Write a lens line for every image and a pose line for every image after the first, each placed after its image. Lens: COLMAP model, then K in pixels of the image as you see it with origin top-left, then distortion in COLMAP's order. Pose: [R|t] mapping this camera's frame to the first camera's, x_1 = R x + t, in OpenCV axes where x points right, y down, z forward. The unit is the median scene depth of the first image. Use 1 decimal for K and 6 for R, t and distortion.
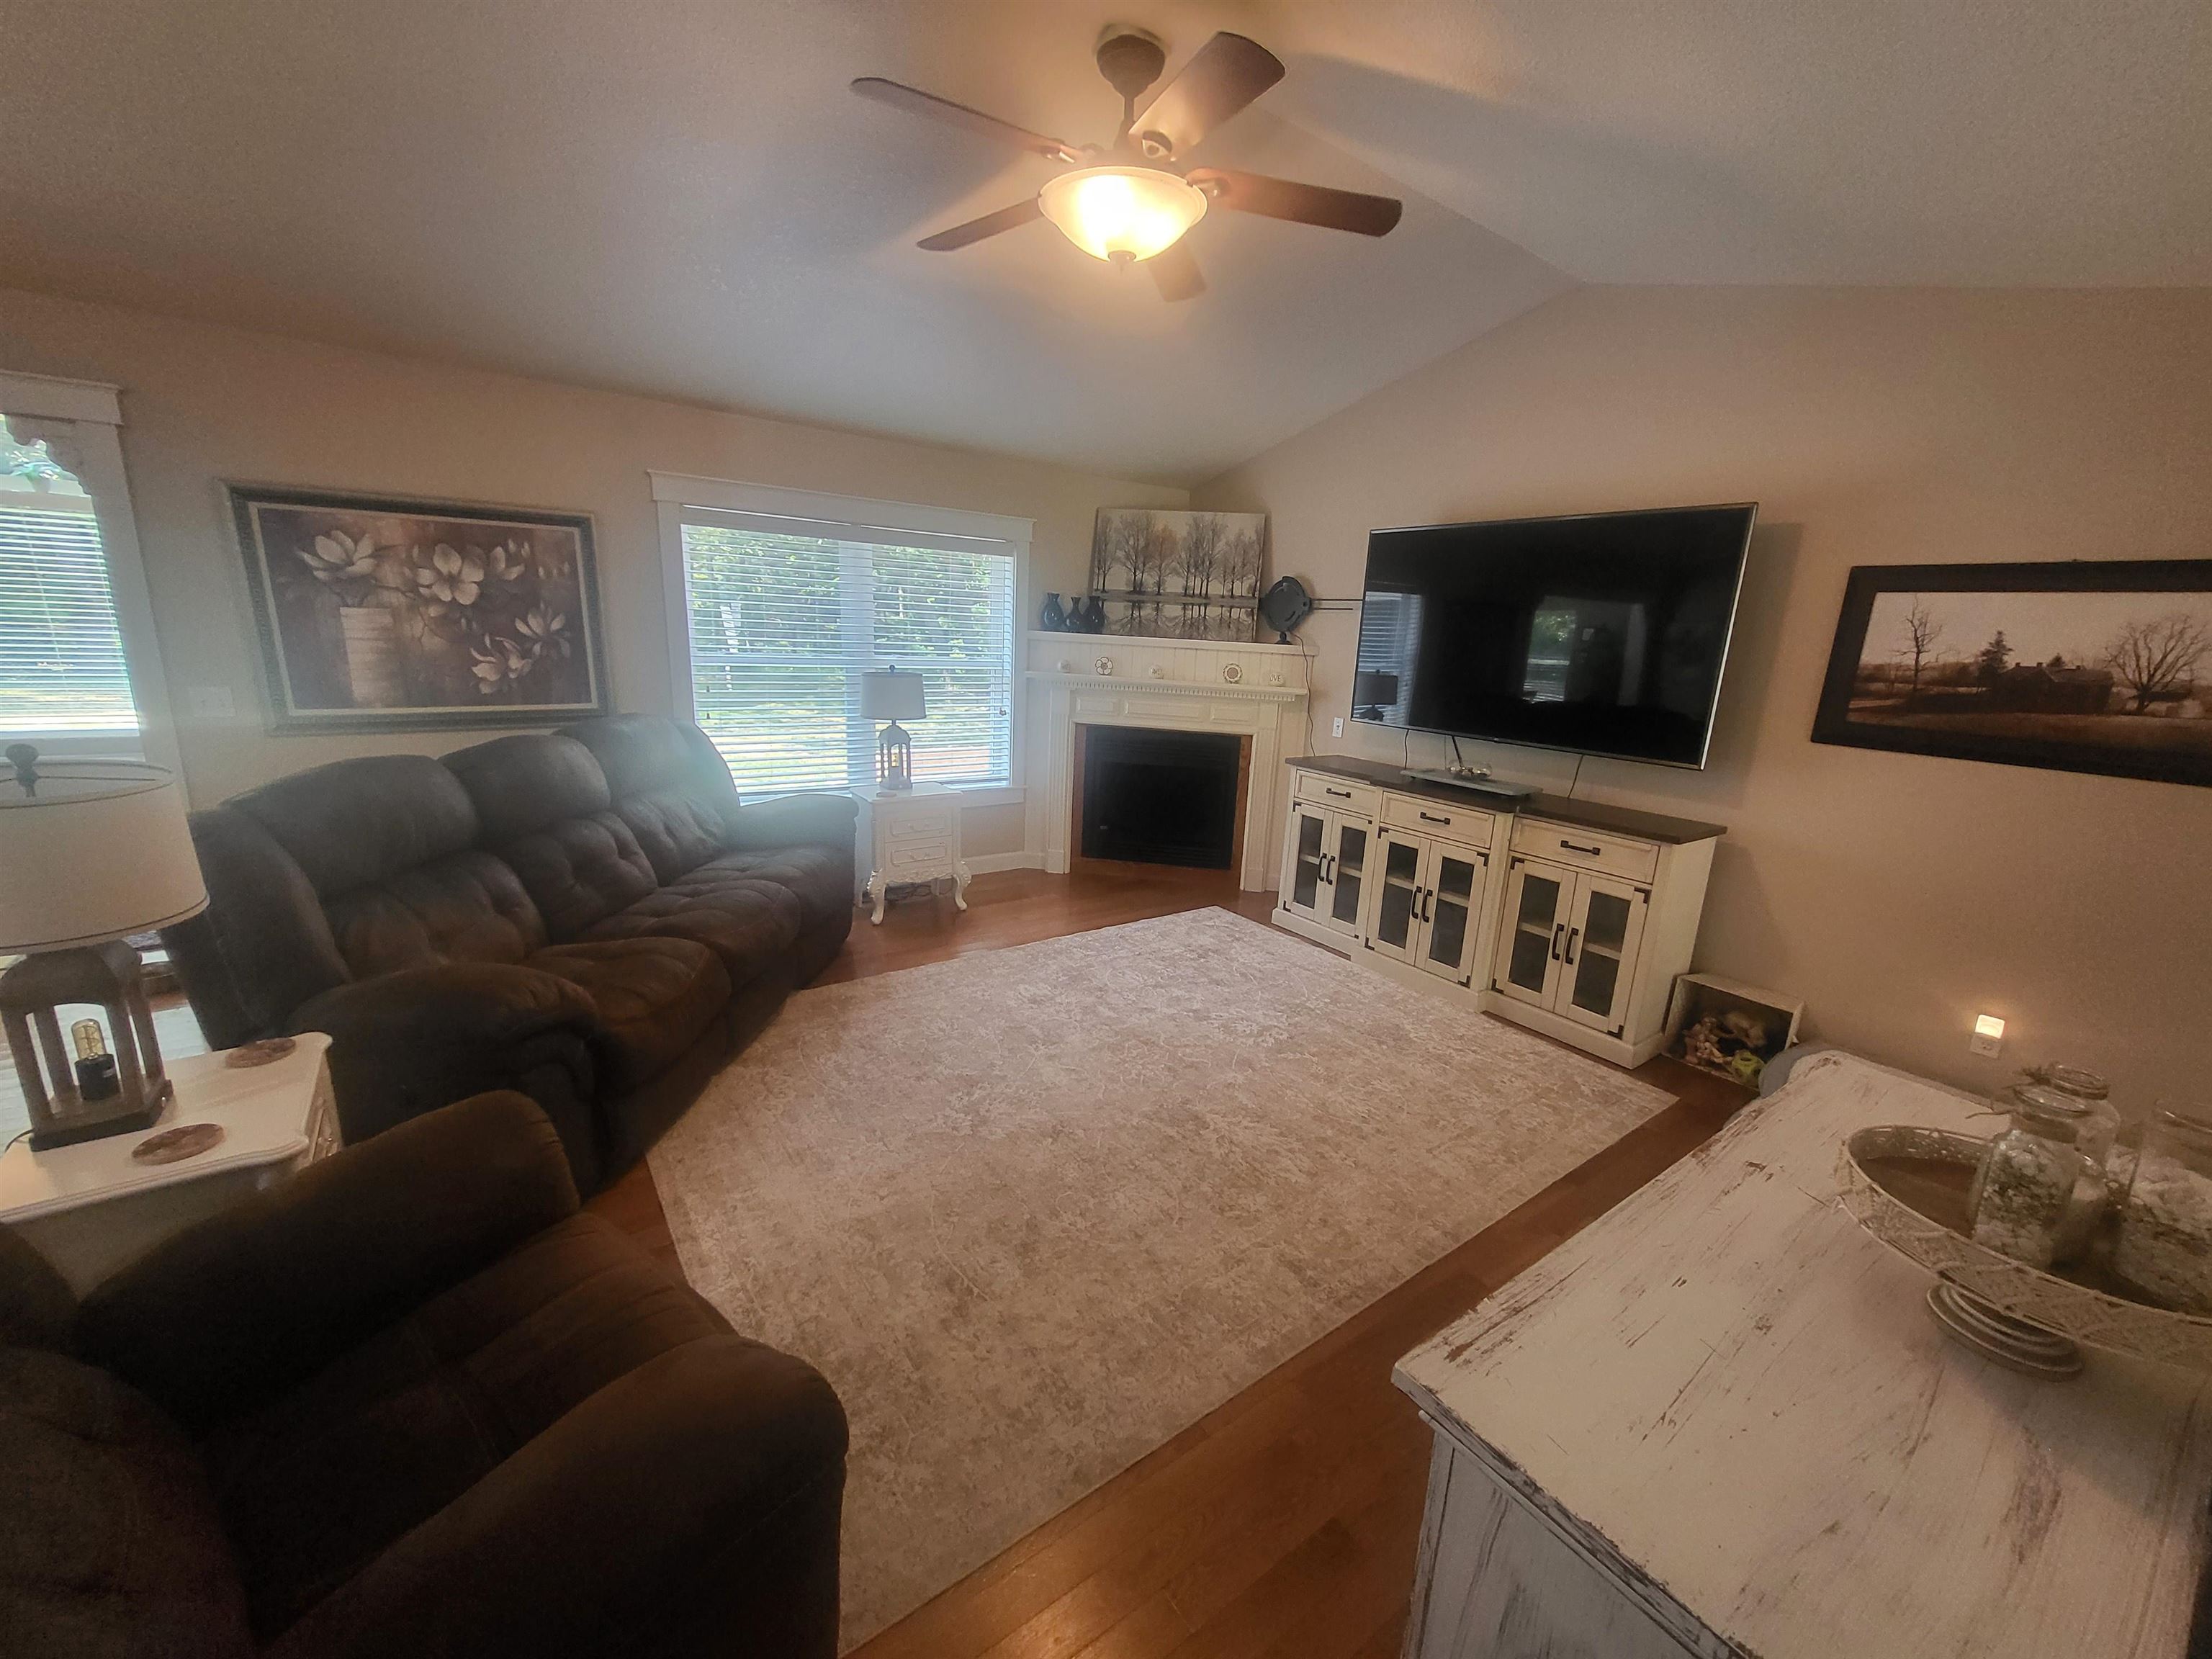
lens RADIAL K [[871.0, 0, 1124.6], [0, 871.0, 832.0], [0, 0, 1]] dist [0.001932, 0.000164]
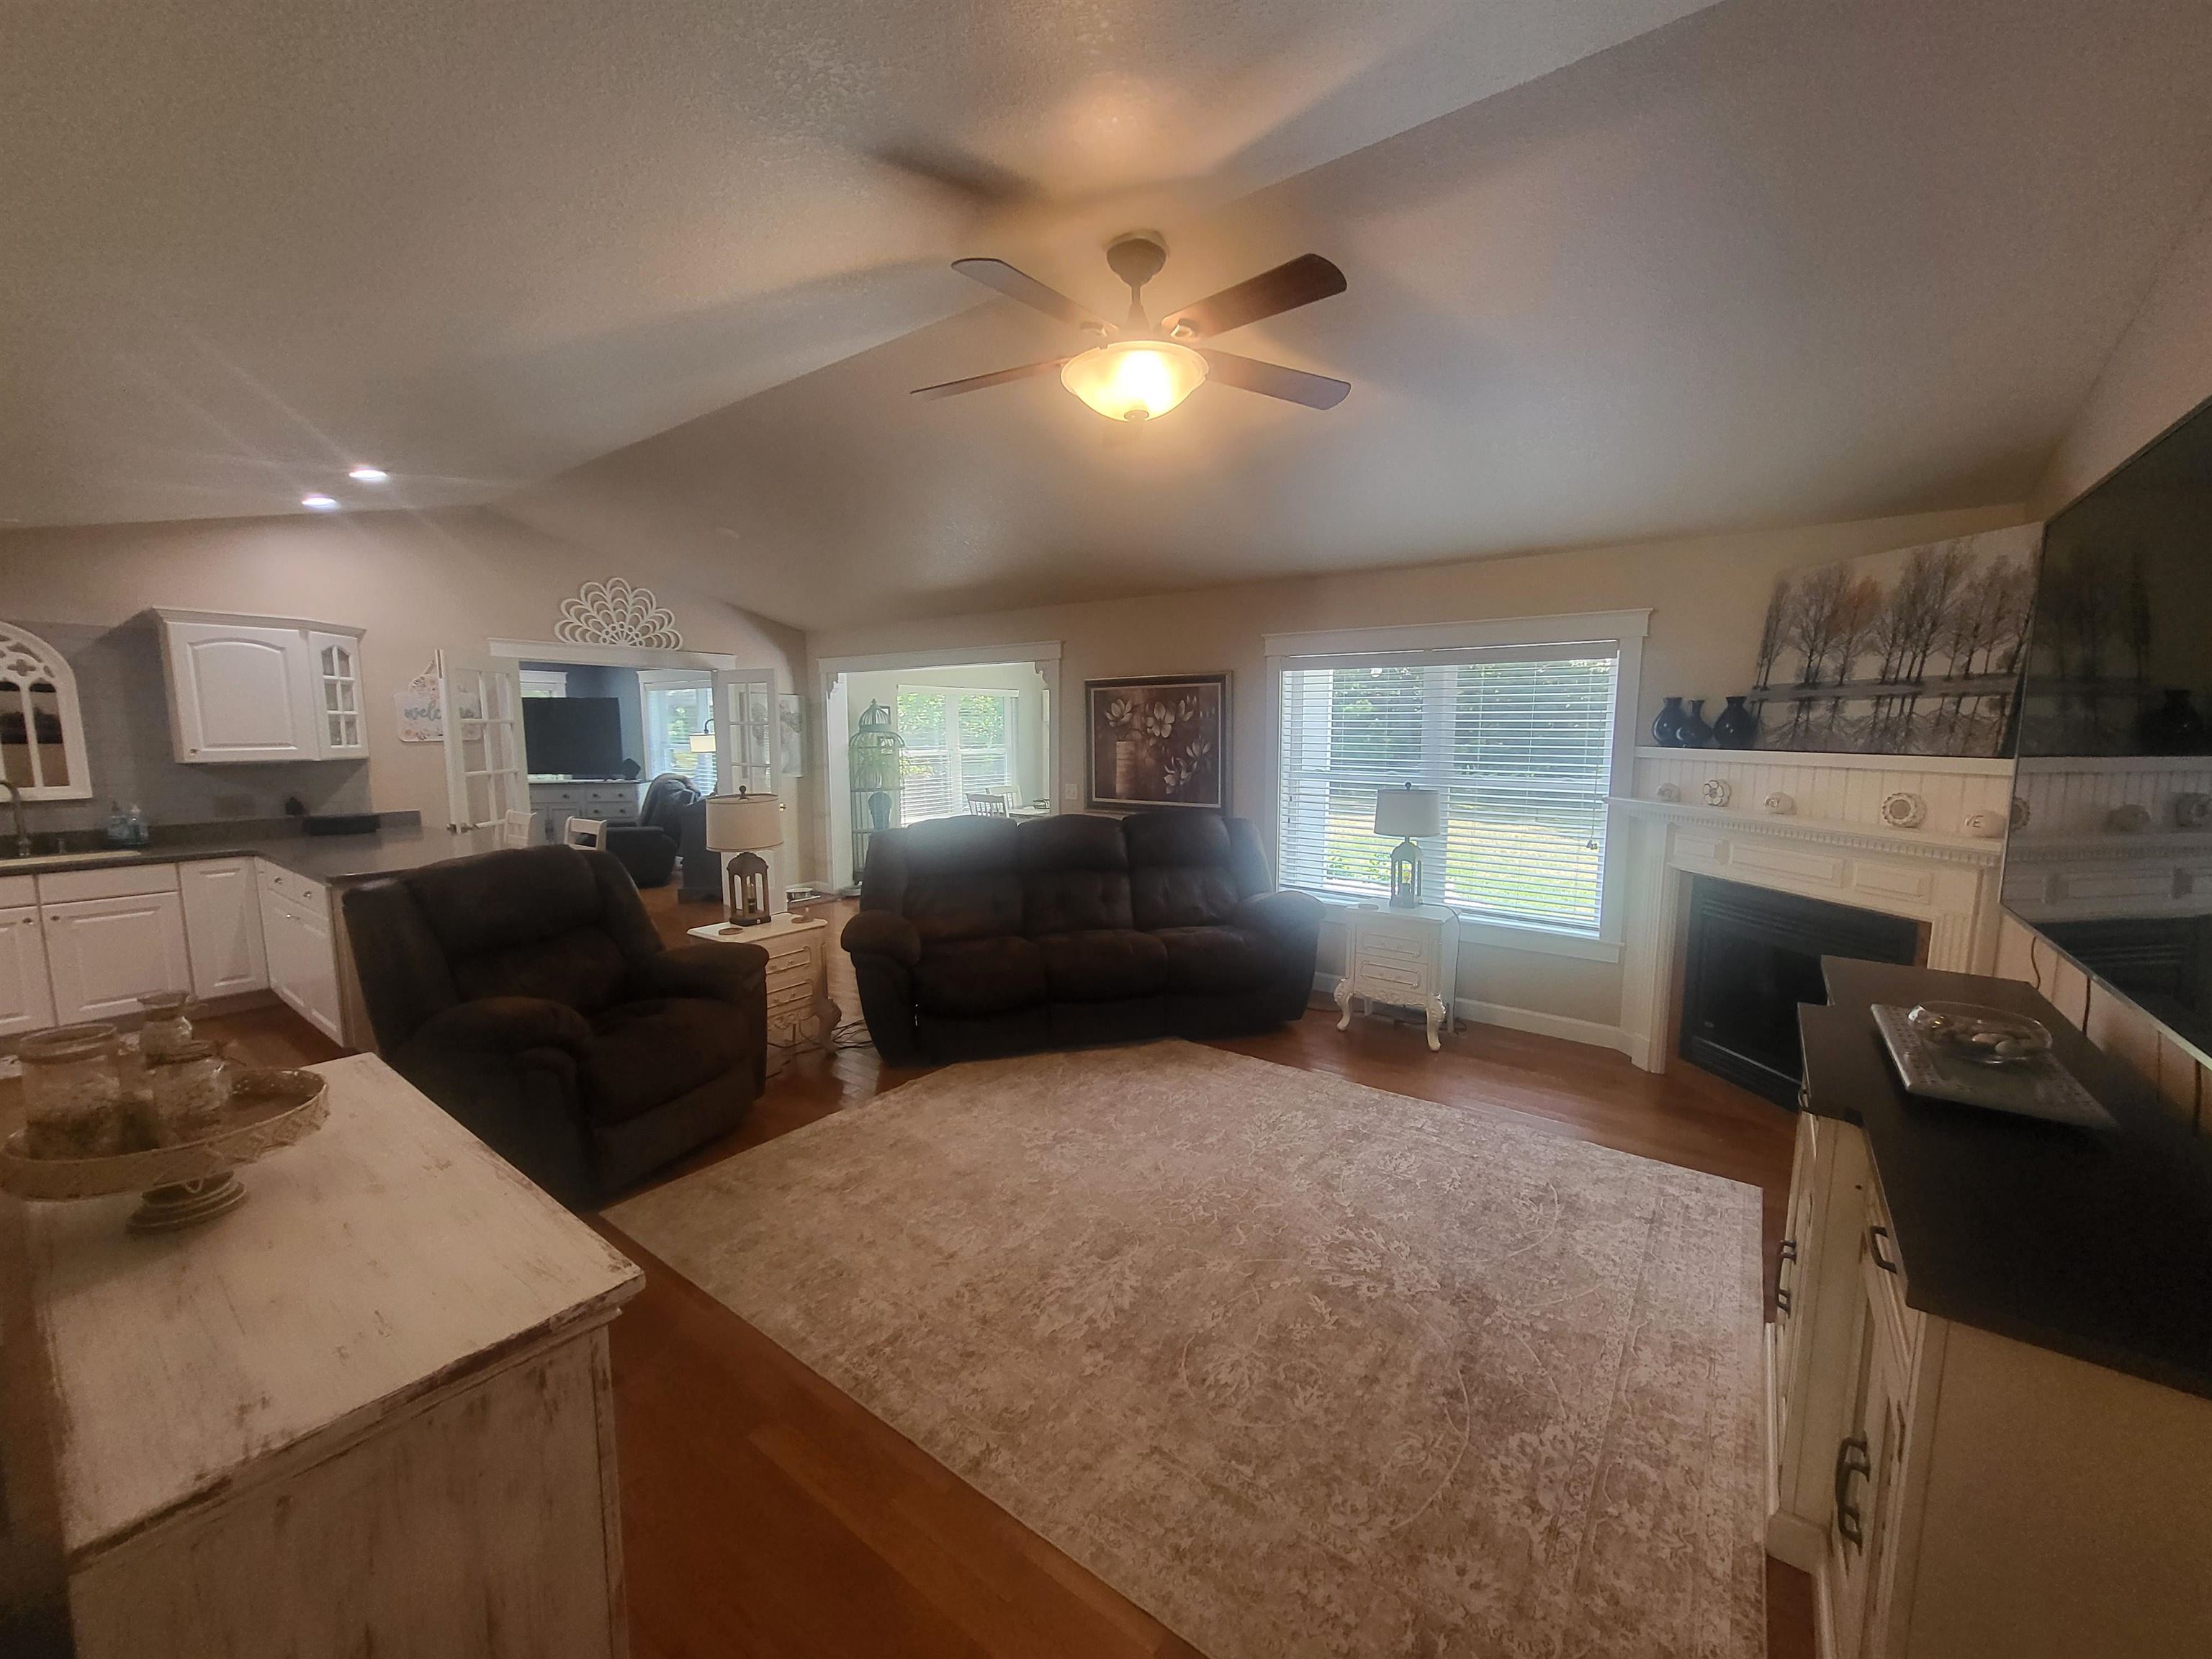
lens RADIAL K [[871.0, 0, 1124.6], [0, 871.0, 832.0], [0, 0, 1]] dist [0.001932, 0.000164]
pose [[0.288957, 0.067516, -0.954958, 0.606367], [-0.213213, 0.976995, 0.004558, -0.071862], [0.933297, 0.202292, 0.296705, 0.415538]]
